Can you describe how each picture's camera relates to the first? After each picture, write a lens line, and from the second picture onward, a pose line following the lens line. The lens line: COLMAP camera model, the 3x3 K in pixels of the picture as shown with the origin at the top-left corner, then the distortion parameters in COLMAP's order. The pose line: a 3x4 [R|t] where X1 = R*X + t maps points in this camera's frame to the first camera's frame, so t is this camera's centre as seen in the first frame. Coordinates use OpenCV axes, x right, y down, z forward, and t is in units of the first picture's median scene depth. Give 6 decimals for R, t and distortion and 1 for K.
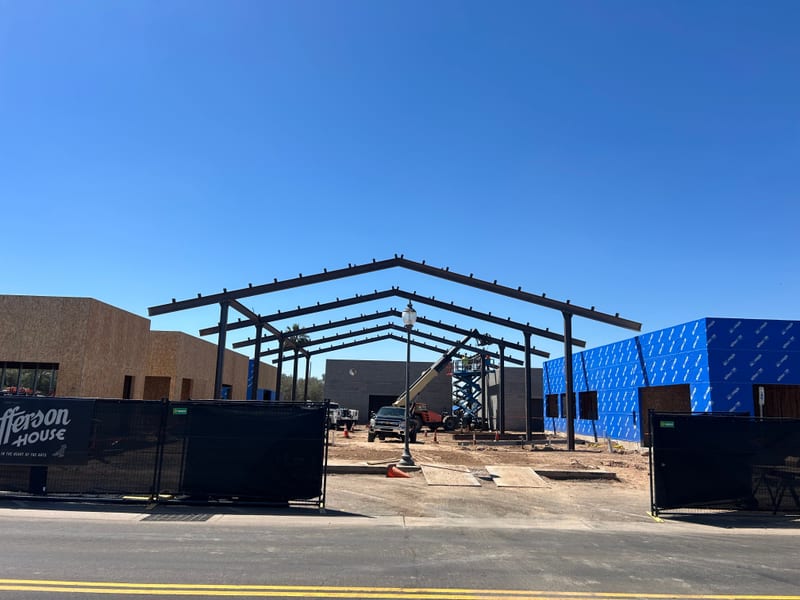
lens RADIAL K [[594.7, 0, 400.0], [0, 594.7, 300.0], [0, 0, 1]] dist [0.000891, -0.001026]
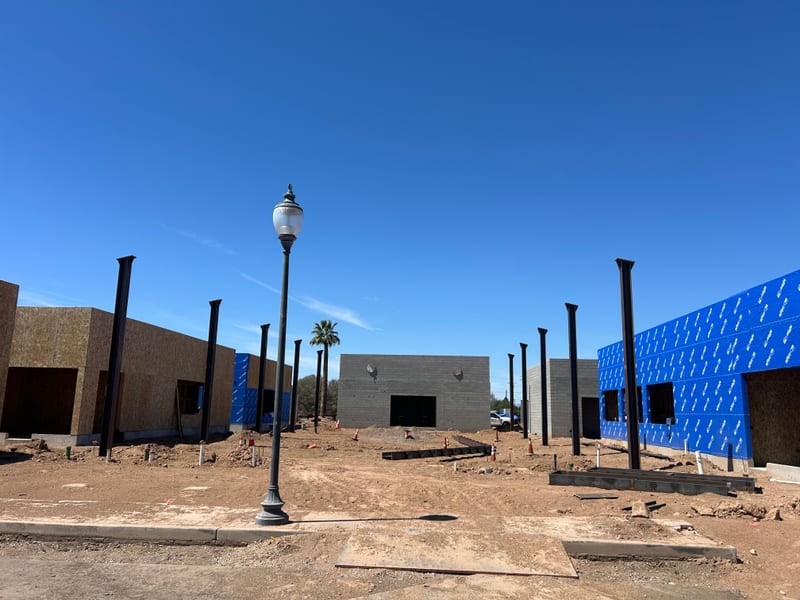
lens RADIAL K [[594.7, 0, 400.0], [0, 594.7, 300.0], [0, 0, 1]] dist [0.000891, -0.001026]
pose [[0.994869, -0.023929, -0.098302, 0.085897], [0.023352, 0.999703, -0.007019, 0.054719], [0.098441, 0.004687, 0.995132, 0.279803]]
